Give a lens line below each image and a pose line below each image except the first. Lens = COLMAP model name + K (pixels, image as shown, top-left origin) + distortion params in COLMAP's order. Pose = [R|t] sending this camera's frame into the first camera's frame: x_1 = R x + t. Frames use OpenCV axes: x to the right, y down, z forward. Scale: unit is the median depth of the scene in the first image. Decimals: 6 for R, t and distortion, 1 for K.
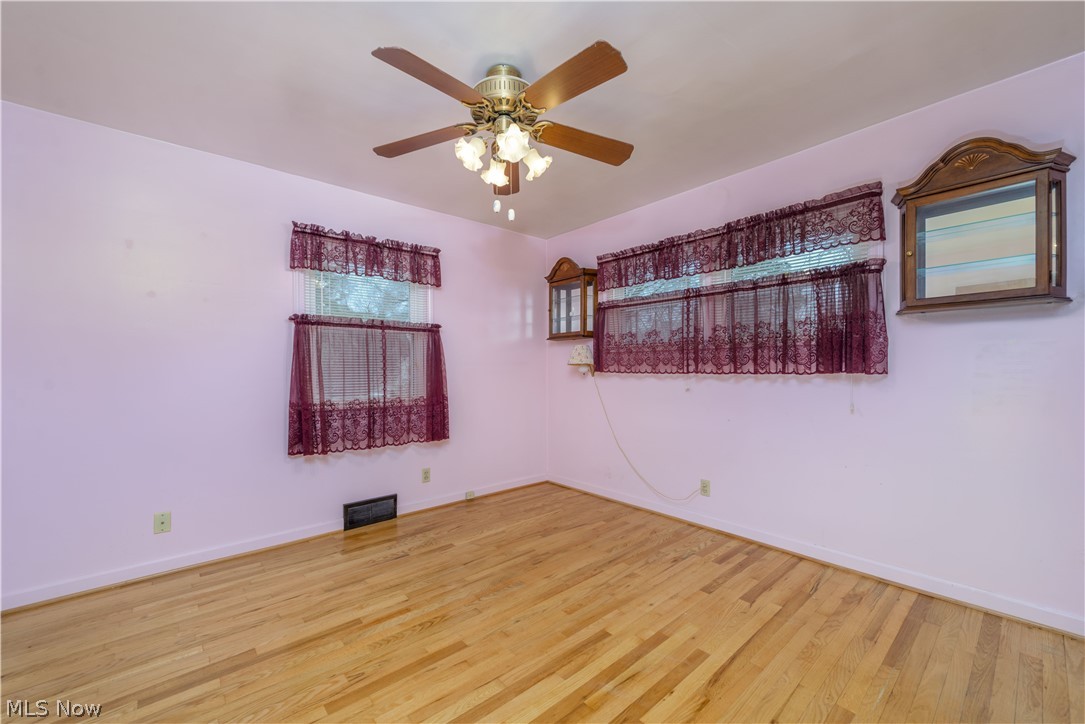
lens RADIAL K [[429.4, 0, 543.4], [0, 429.4, 366.6], [0, 0, 1]] dist [0.003041, -0.000336]
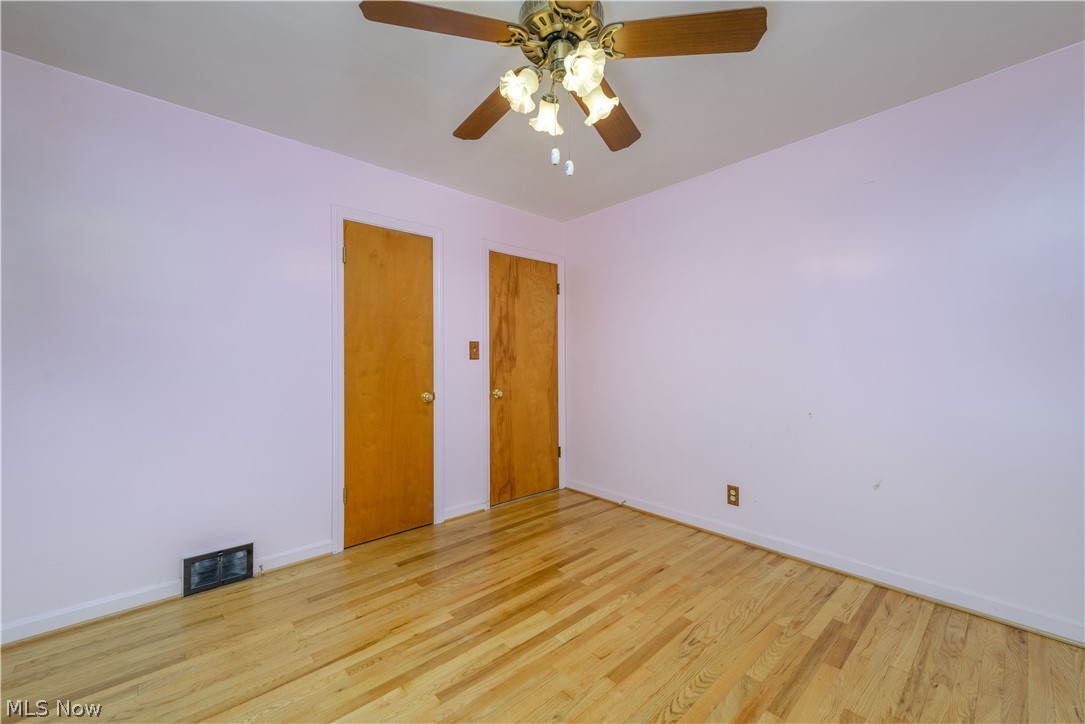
lens RADIAL K [[429.4, 0, 541.6], [0, 429.4, 361.8], [0, 0, 1]] dist [0.003041, -0.000336]
pose [[-0.999729, 0.013631, -0.018848, -0.037451], [0.013656, 0.999906, -0.001205, 0.001250], [0.018830, -0.001463, -0.999822, 2.028567]]
